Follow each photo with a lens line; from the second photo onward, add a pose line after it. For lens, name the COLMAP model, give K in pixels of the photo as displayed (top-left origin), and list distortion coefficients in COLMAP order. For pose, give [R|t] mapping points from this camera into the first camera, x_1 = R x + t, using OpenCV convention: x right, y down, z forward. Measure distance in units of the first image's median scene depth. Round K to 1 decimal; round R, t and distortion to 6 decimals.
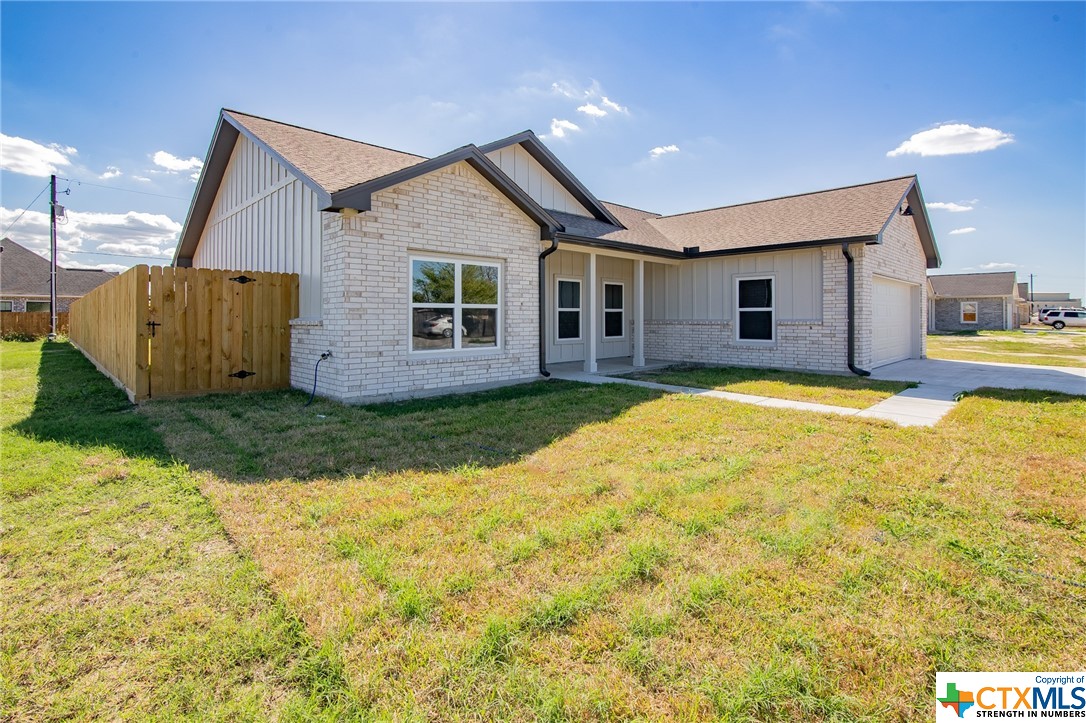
lens RADIAL K [[493.8, 0, 542.0], [0, 493.8, 310.3], [0, 0, 1]] dist [-0.001067, -0.000047]
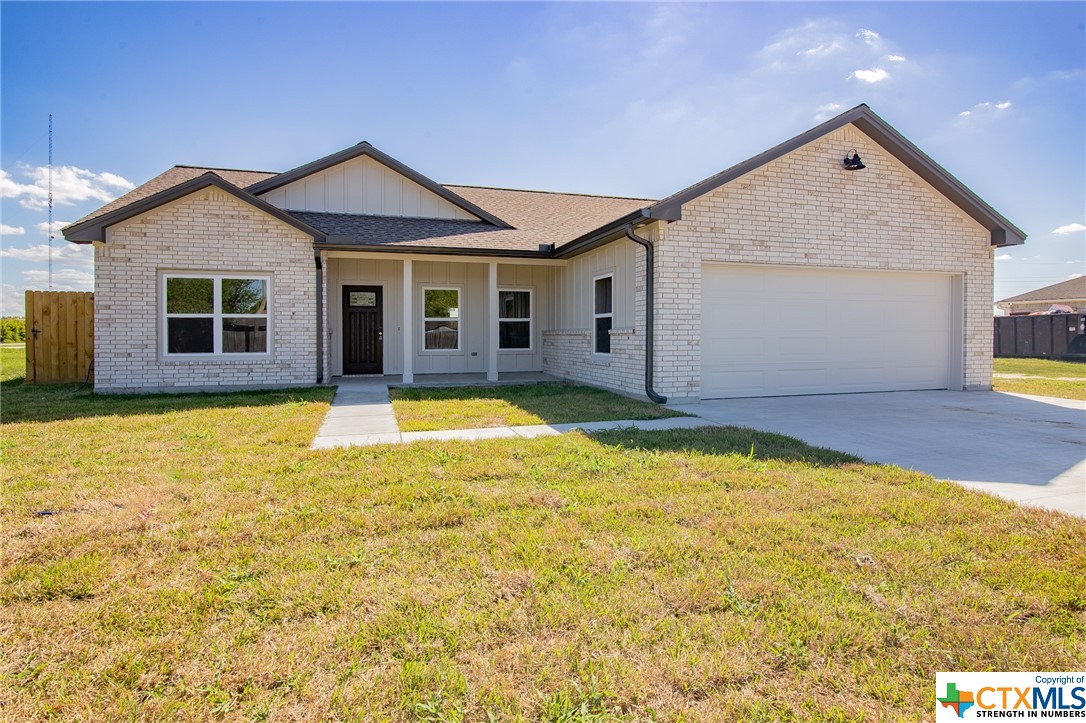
lens RADIAL K [[523.1, 0, 543.0], [0, 523.1, 329.8], [0, 0, 1]] dist [-0.003606, -0.000222]
pose [[0.884993, -0.003754, -0.465589, 1.042334], [0.007581, 0.999951, 0.006349, 0.021199], [0.465542, -0.009148, 0.884978, 0.283040]]
